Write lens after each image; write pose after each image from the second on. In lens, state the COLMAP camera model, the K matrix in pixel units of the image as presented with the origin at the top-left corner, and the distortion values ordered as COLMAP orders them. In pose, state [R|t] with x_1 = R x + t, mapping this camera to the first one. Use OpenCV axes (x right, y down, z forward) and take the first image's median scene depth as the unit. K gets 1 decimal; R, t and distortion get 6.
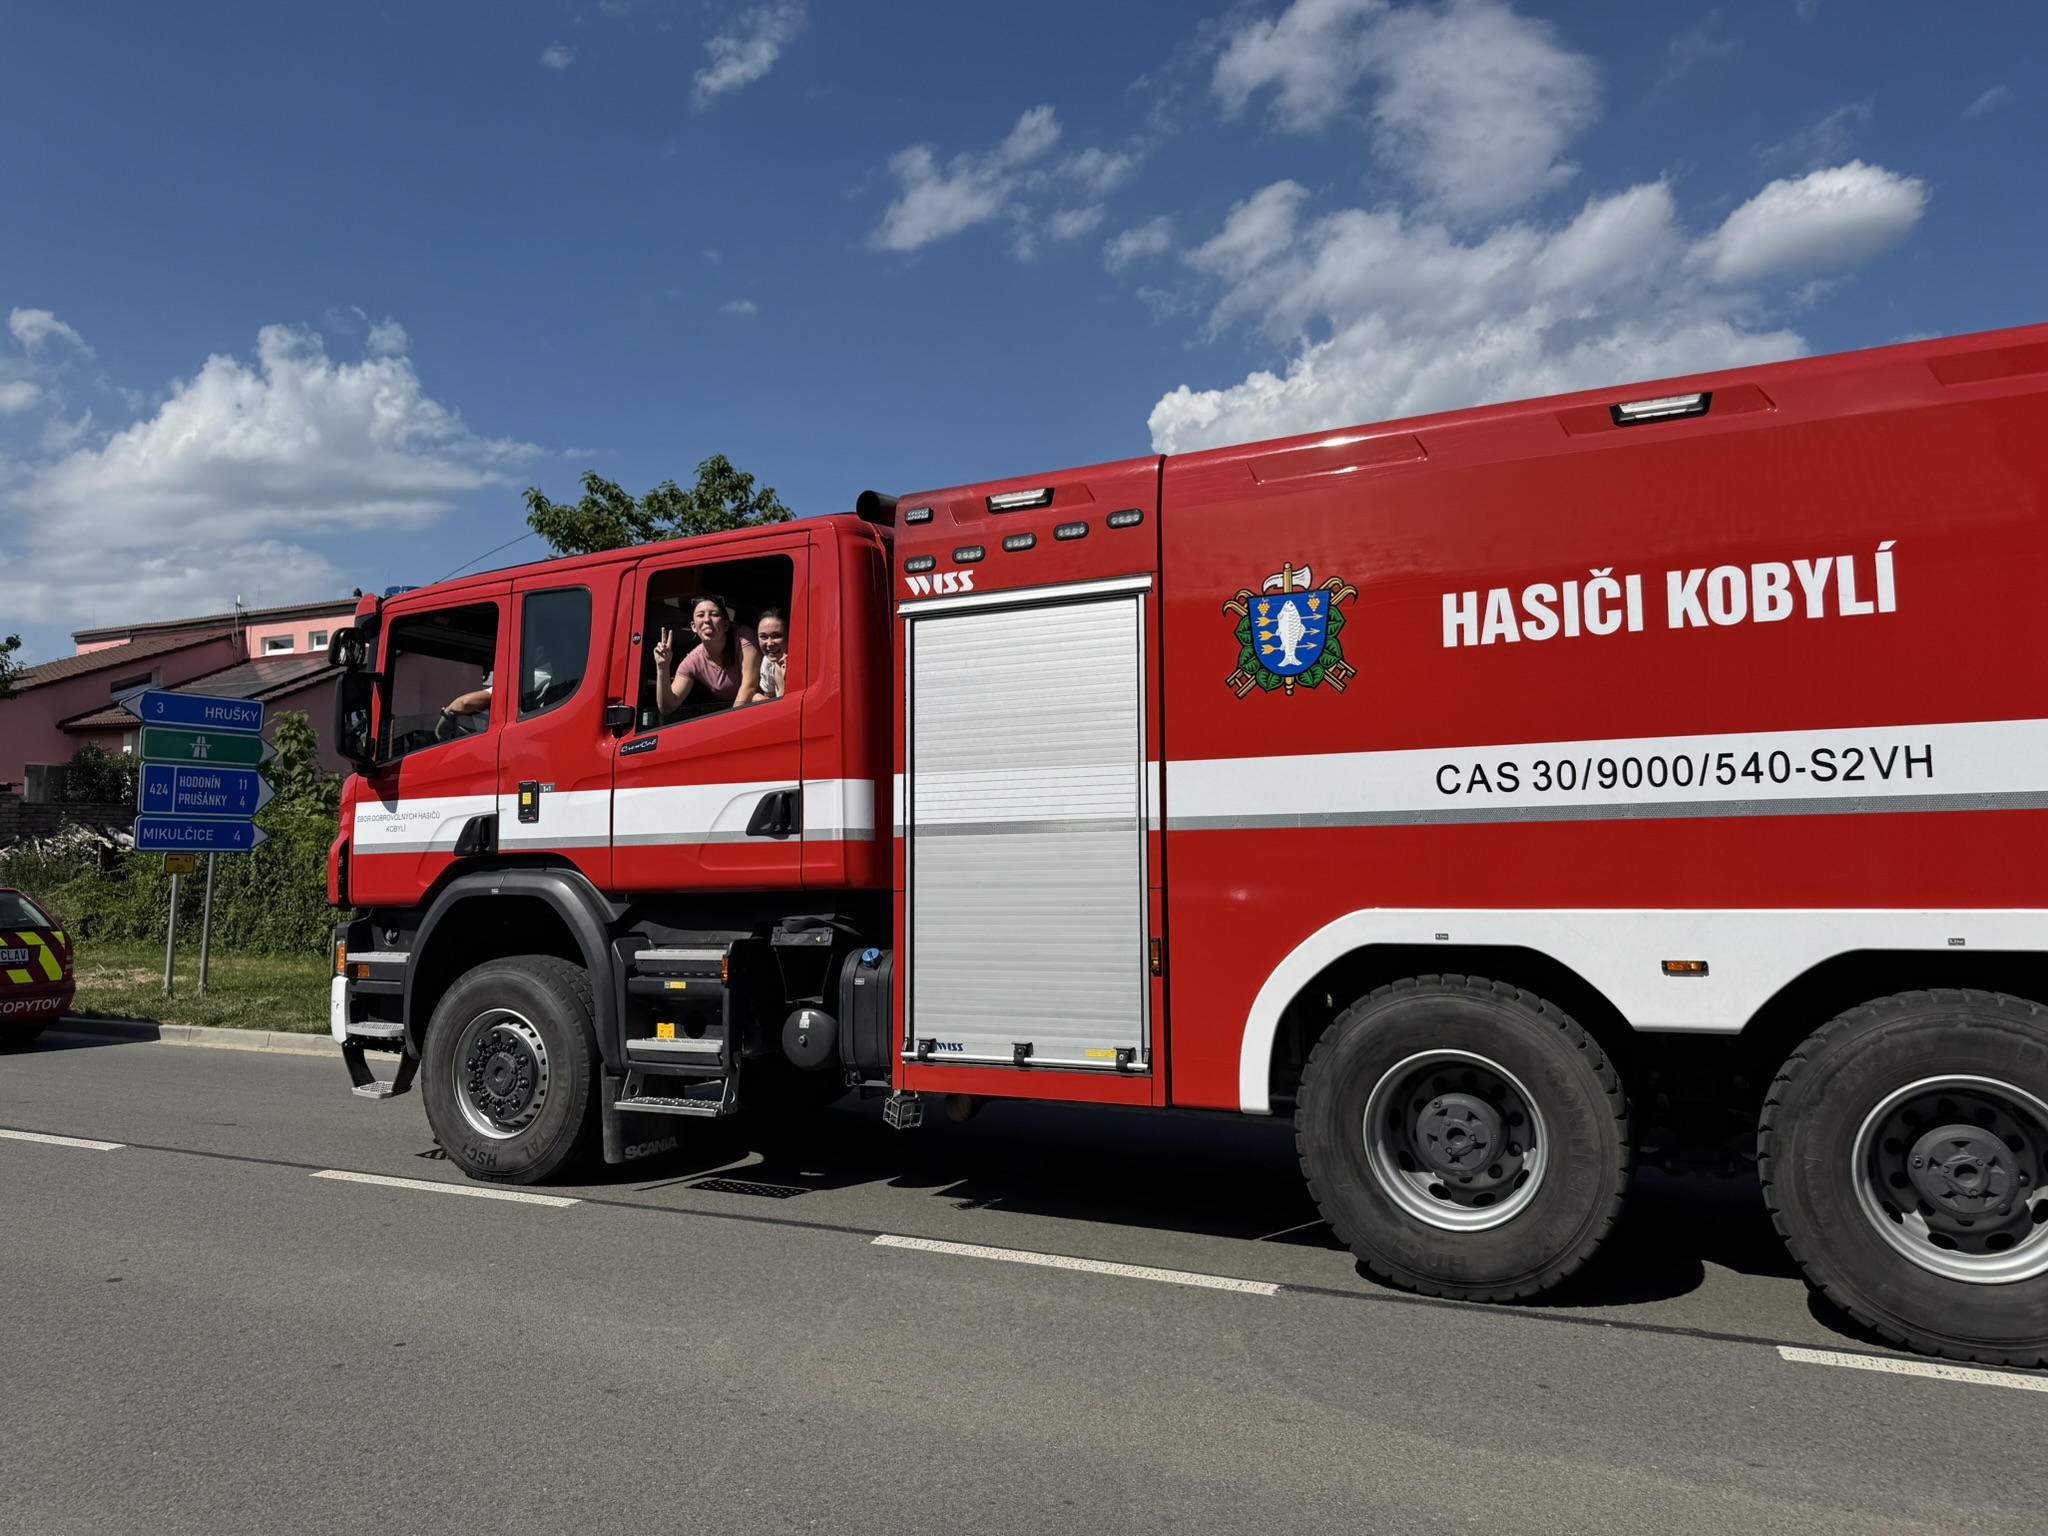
lens RADIAL K [[1437.3, 0, 1021.8], [0, 1437.3, 769.4], [0, 0, 1]] dist [0.078817, -0.043018]
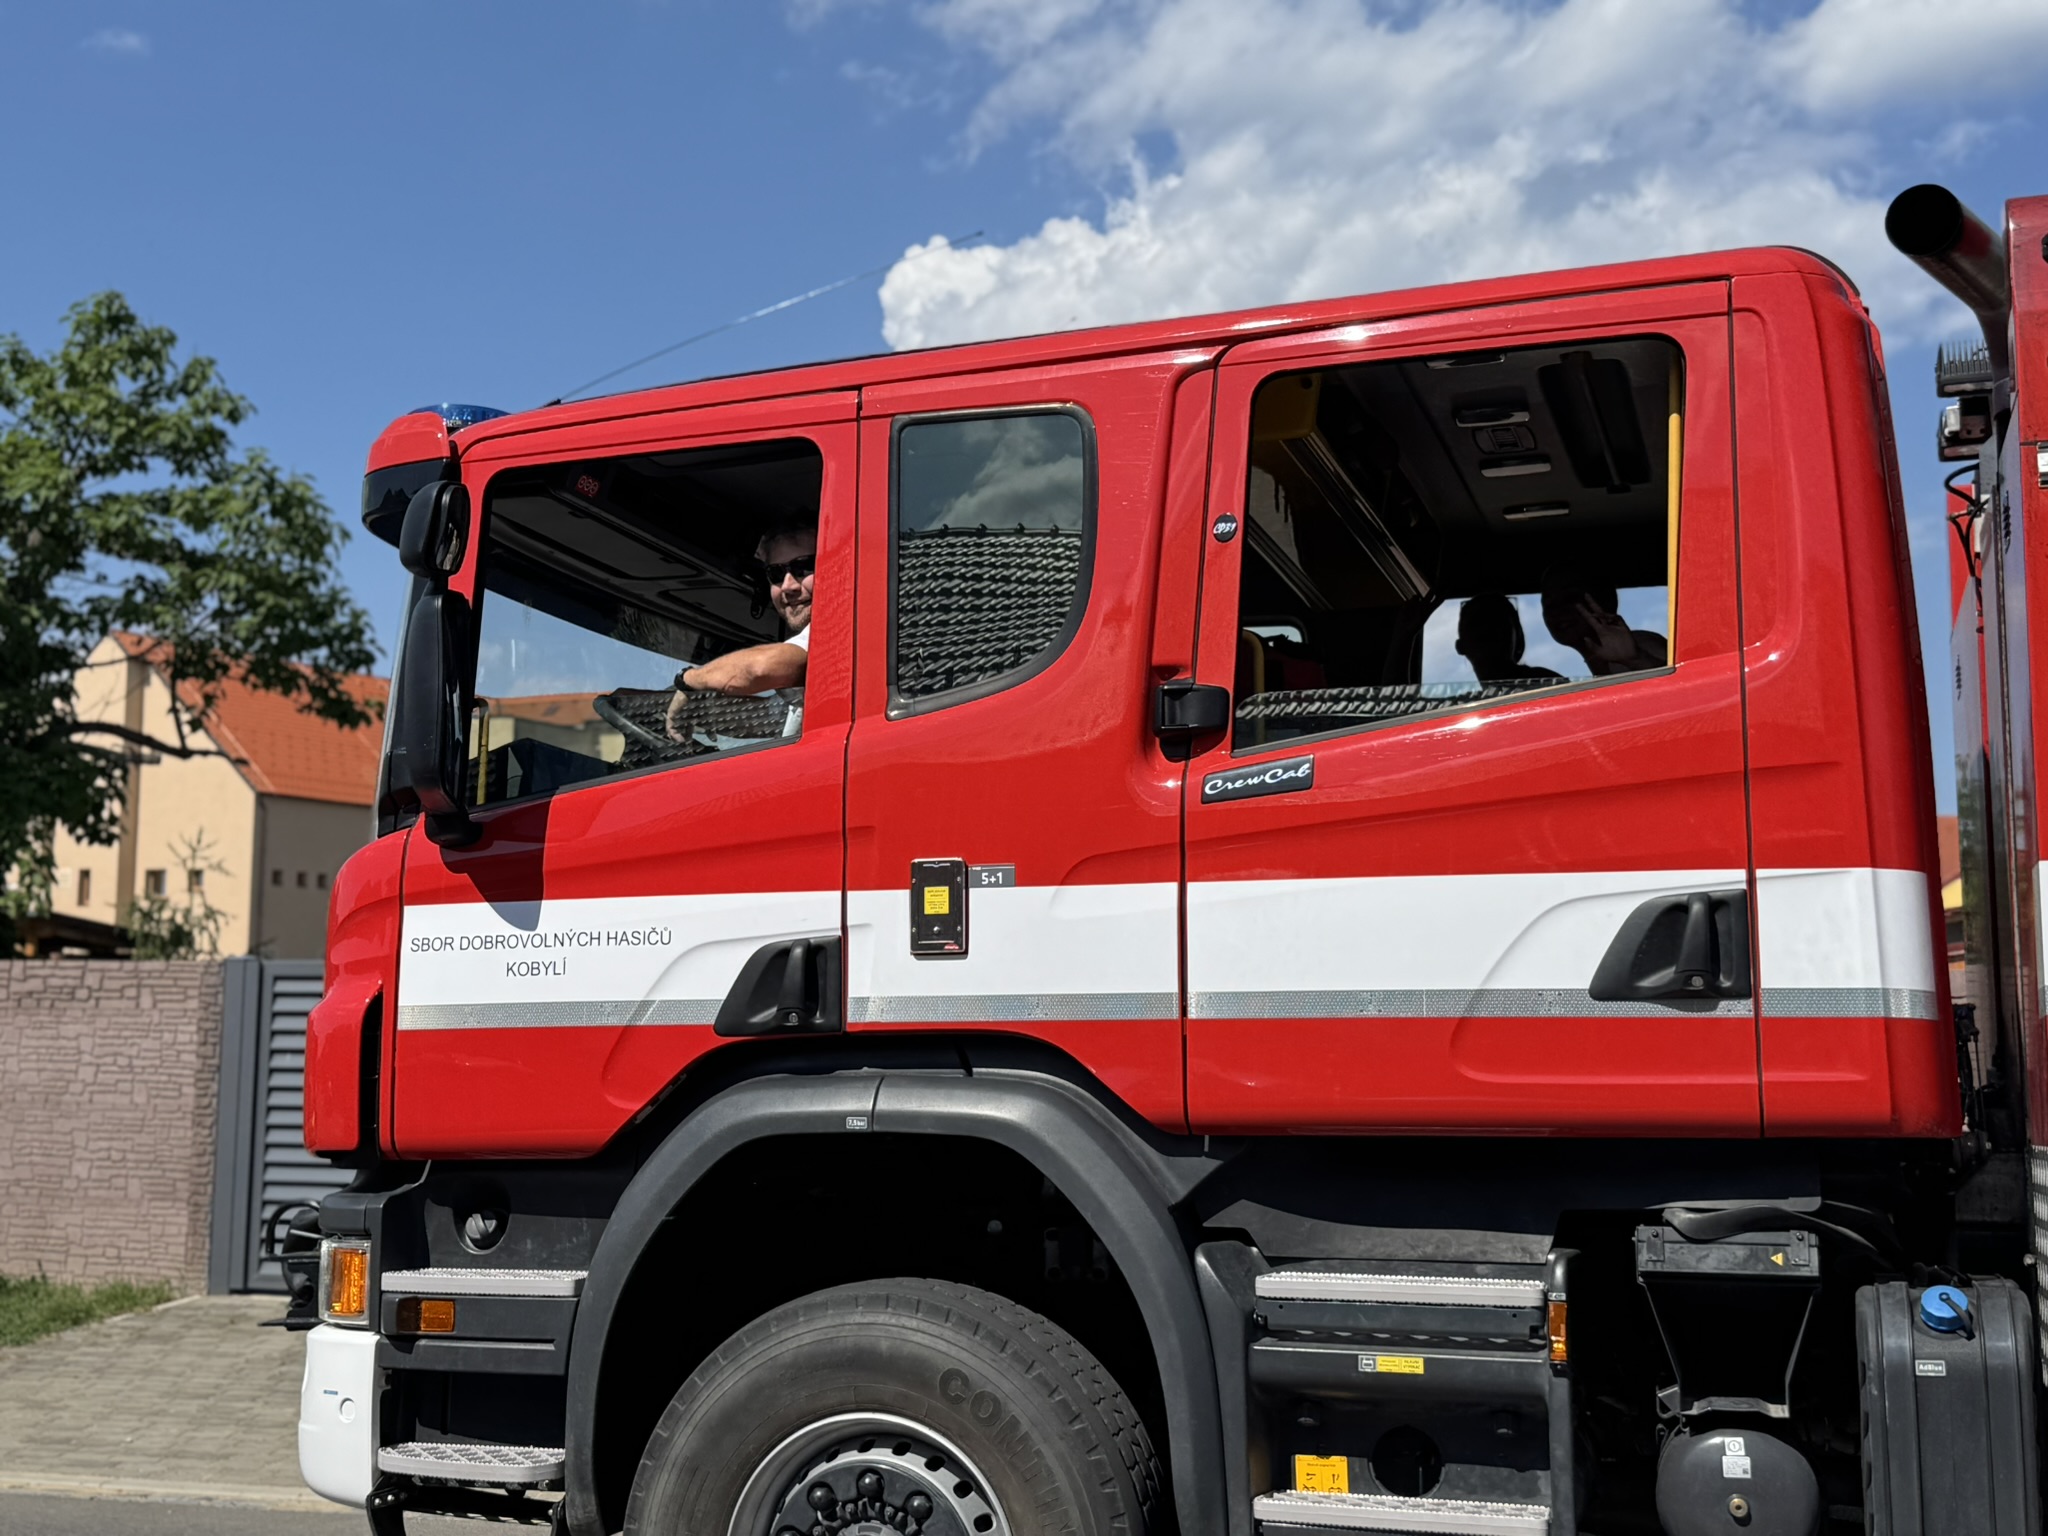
lens RADIAL K [[2521.2, 0, 1012.8], [0, 2521.2, 773.4], [0, 0, 1]] dist [0.203836, 0.000751]
pose [[0.988140, 0.028582, 0.150874, -0.391078], [-0.021286, 0.998535, -0.049750, 0.017415], [-0.152075, 0.045948, 0.987300, 0.248555]]
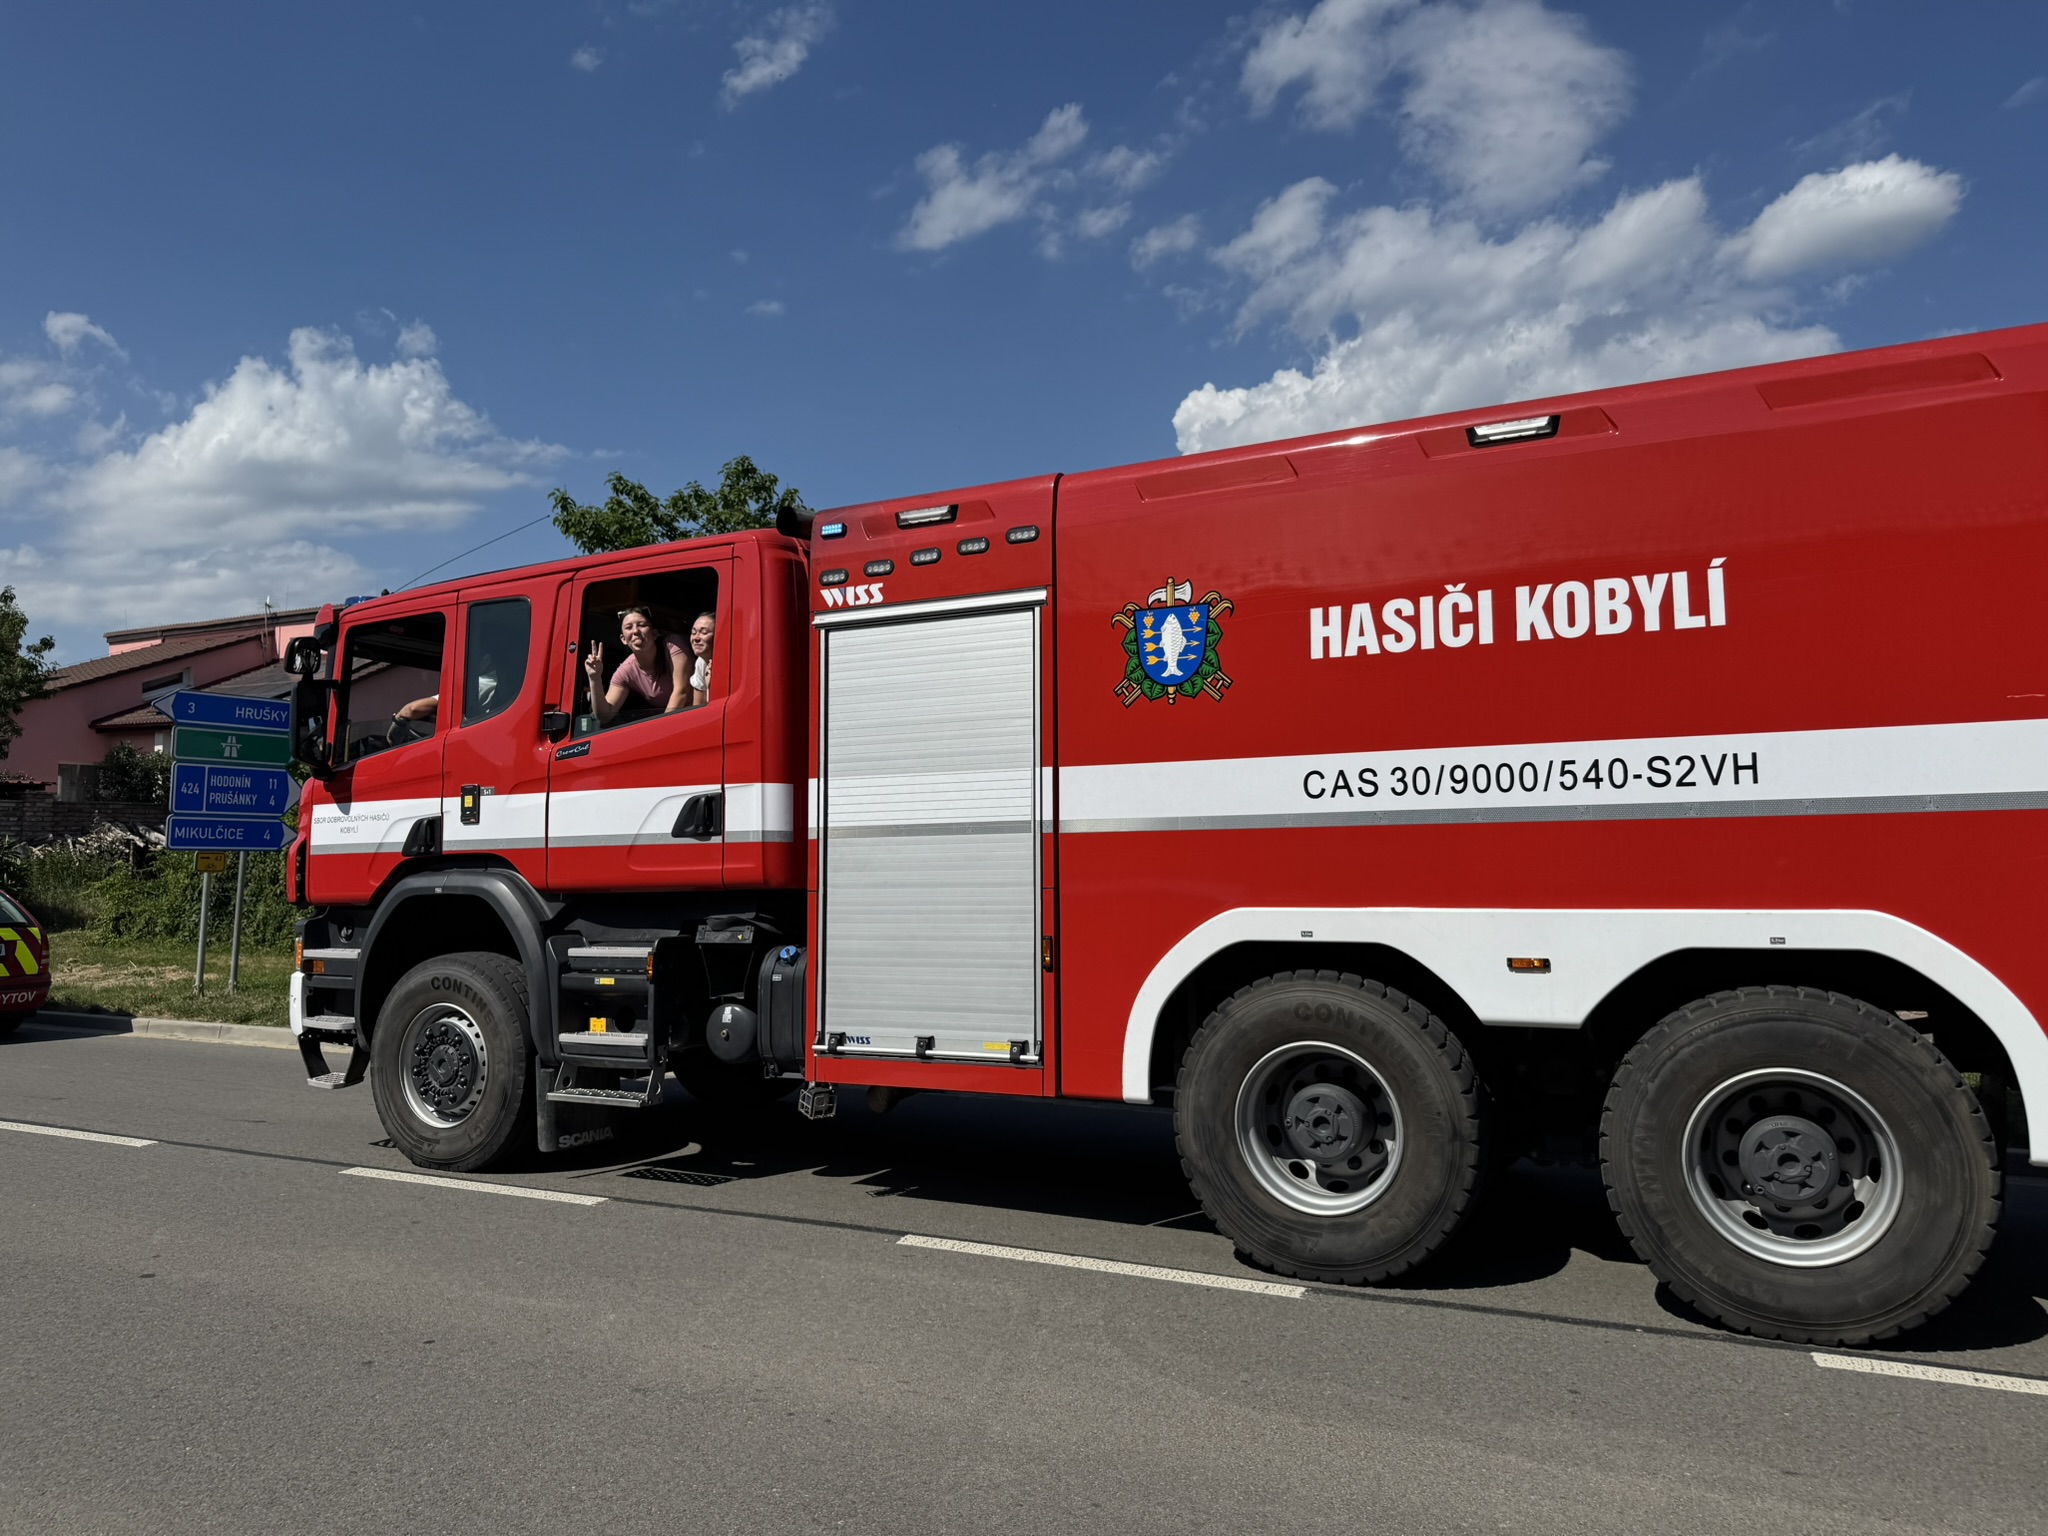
lens RADIAL K [[1440.7, 0, 1026.8], [0, 1440.7, 768.0], [0, 0, 1]] dist [0.077675, -0.041596]
pose [[0.999894, 0.000481, -0.014559, 0.067296], [-0.000492, 1.000000, -0.000768, -0.002859], [0.014559, 0.000775, 0.999894, -0.034581]]
